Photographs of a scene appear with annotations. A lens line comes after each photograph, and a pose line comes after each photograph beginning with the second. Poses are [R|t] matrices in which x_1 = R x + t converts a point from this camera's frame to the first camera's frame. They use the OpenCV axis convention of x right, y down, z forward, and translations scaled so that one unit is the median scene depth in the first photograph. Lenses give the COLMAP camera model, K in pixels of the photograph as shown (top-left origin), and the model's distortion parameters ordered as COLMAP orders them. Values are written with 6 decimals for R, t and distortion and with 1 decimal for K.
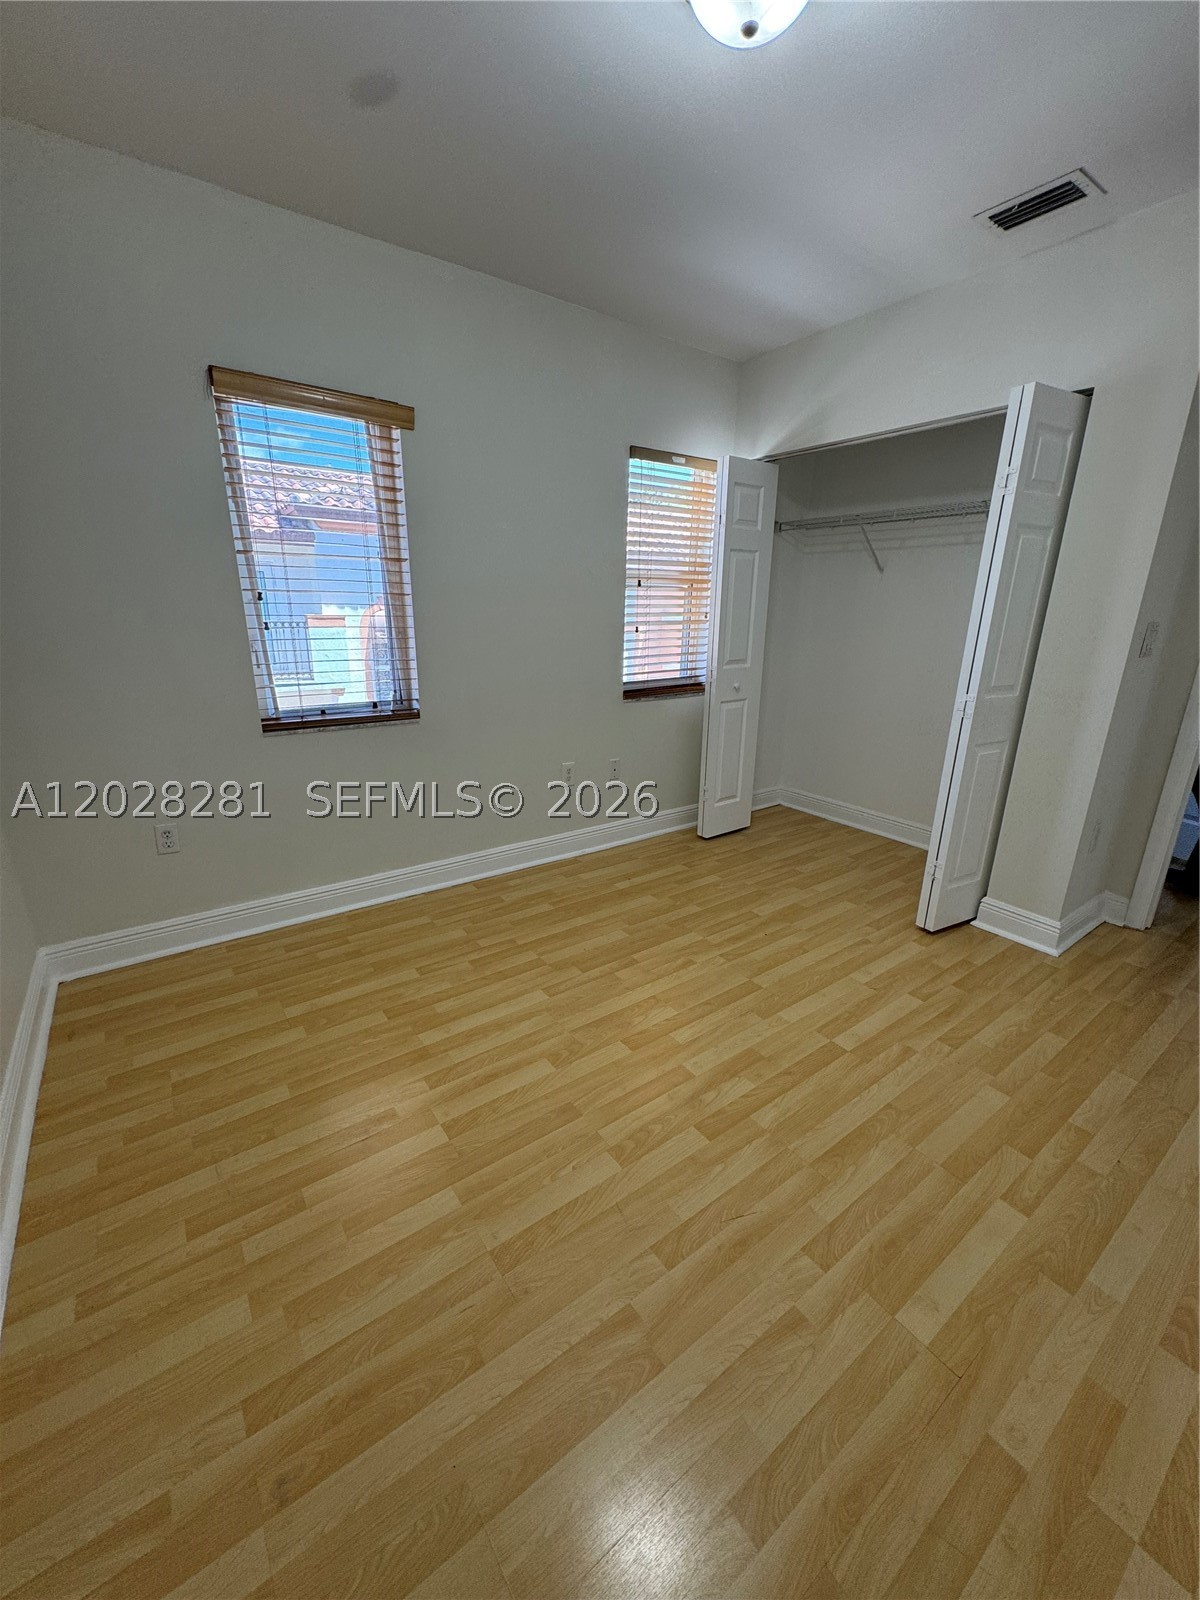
lens RADIAL K [[639.2, 0, 597.5], [0, 639.2, 801.5], [0, 0, 1]] dist [-0.002047, 0.000167]
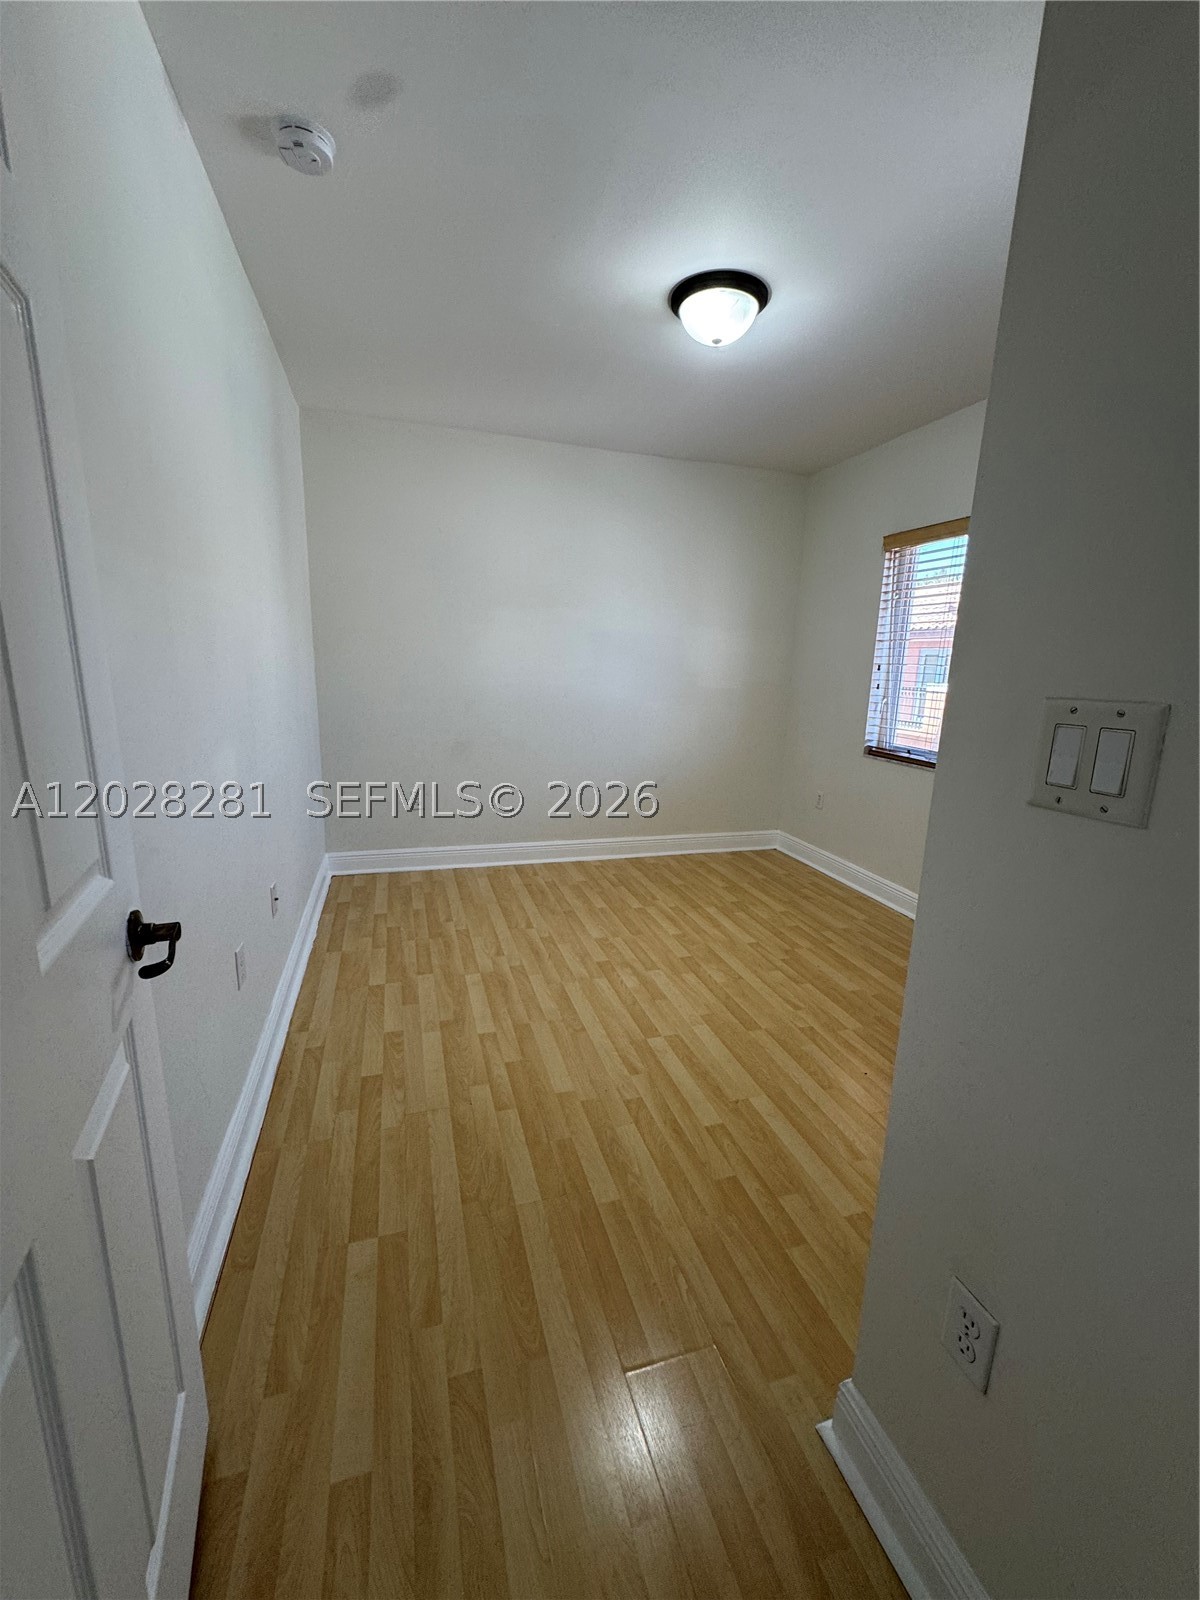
lens RADIAL K [[639.2, 0, 597.5], [0, 639.2, 801.5], [0, 0, 1]] dist [-0.002047, 0.000167]
pose [[-0.321349, 0.176280, -0.930409, 1.461206], [-0.313447, 0.907335, 0.280168, -0.299805], [0.893580, 0.381666, -0.236317, 1.064745]]
